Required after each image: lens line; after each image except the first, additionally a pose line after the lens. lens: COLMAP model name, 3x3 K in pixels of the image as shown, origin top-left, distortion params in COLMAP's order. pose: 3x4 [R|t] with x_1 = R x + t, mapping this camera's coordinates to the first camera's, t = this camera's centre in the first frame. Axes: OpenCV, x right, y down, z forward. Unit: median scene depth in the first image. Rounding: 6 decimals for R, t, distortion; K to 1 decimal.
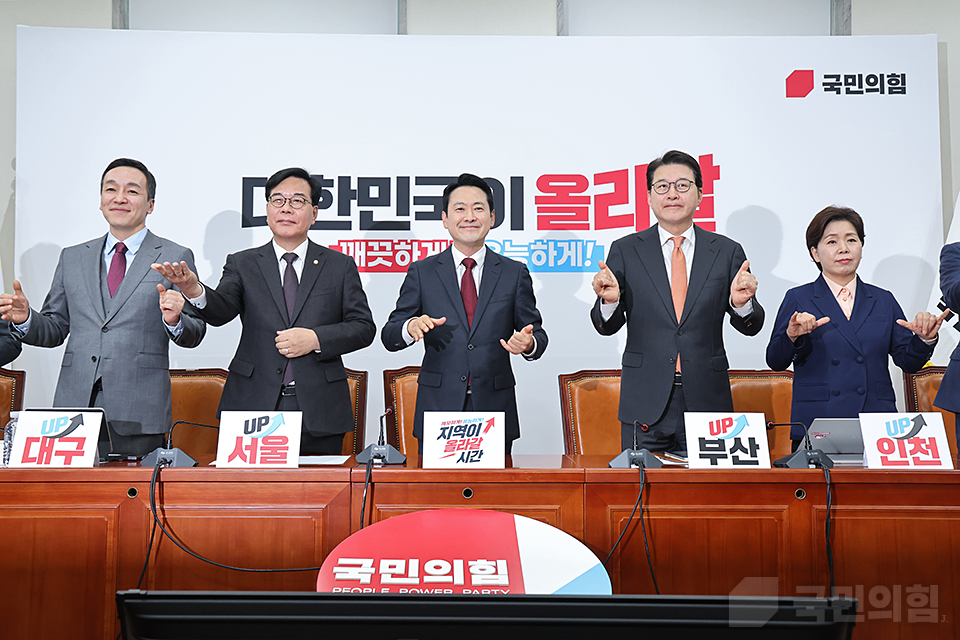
lens RADIAL K [[1016.2, 0, 466.1], [0, 1016.2, 298.5], [0, 0, 1]] dist [0.028234, 0.000000]
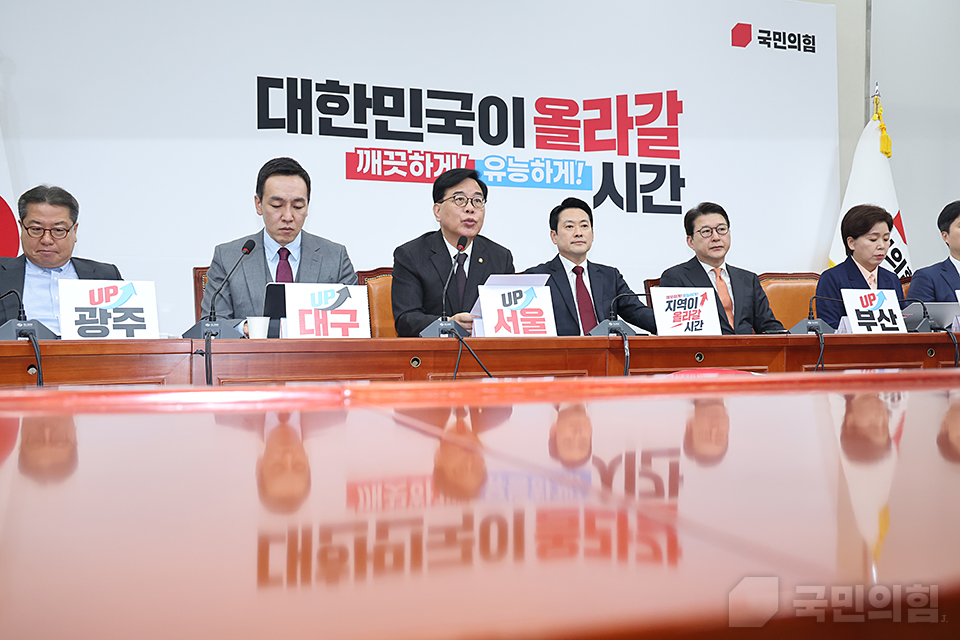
lens RADIAL K [[993.9, 0, 476.5], [0, 993.9, 302.9], [0, 0, 1]] dist [0.040923, 0.000000]
pose [[0.936609, 0.001415, 0.350374, -0.357535], [-0.018021, 0.998863, 0.044140, 0.050264], [-0.349913, -0.047656, 0.935569, 0.031094]]
